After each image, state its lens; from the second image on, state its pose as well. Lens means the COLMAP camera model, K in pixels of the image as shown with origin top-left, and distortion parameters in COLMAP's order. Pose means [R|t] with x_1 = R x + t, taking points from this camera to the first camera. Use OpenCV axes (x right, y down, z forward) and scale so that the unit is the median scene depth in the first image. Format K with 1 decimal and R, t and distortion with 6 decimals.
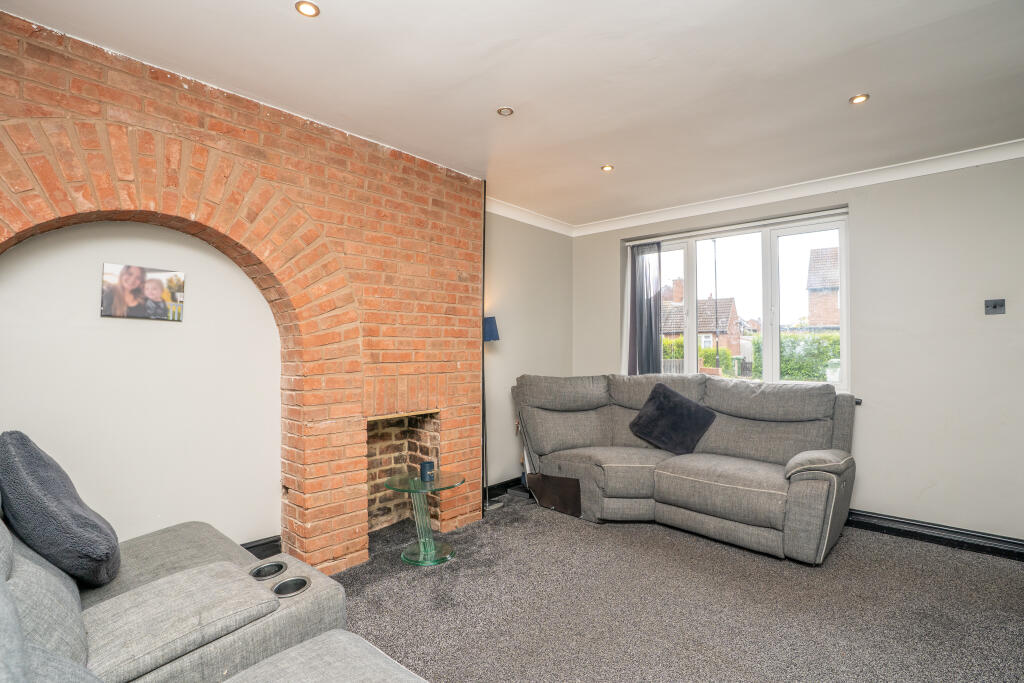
lens RADIAL K [[480.4, 0, 512.5], [0, 480.4, 339.4], [0, 0, 1]] dist [-0.068846, 0.027666]
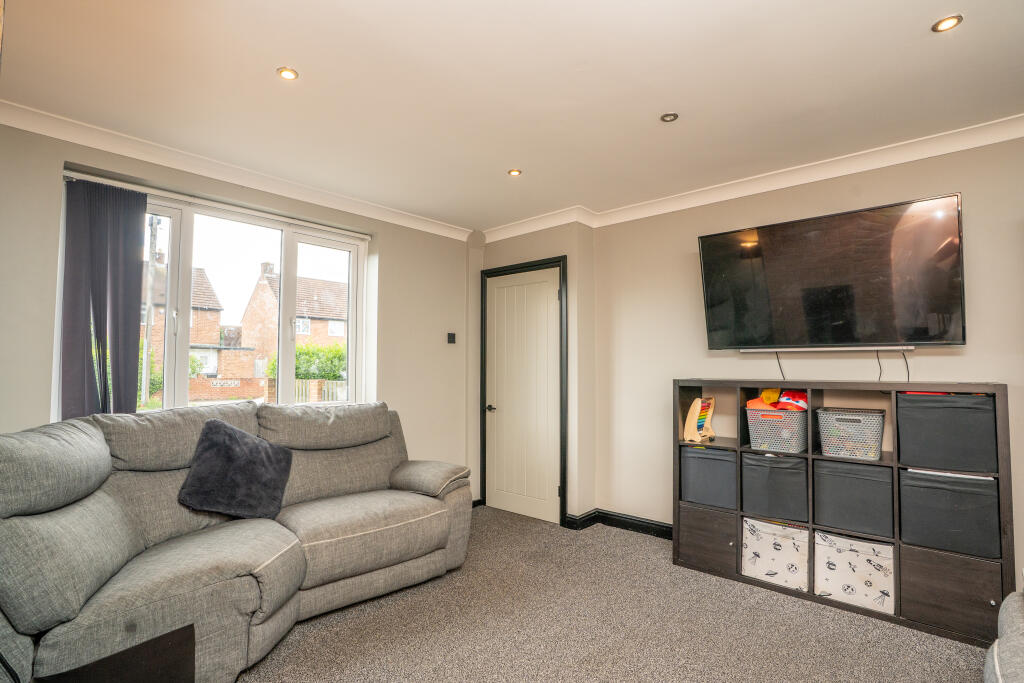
lens RADIAL K [[480.4, 0, 512.5], [0, 480.4, 339.4], [0, 0, 1]] dist [-0.068846, 0.027666]
pose [[0.004330, 0.054832, 0.998486, -0.369507], [-0.025983, 0.998165, -0.054701, 0.006790], [-0.999653, -0.025707, 0.005747, 0.660843]]
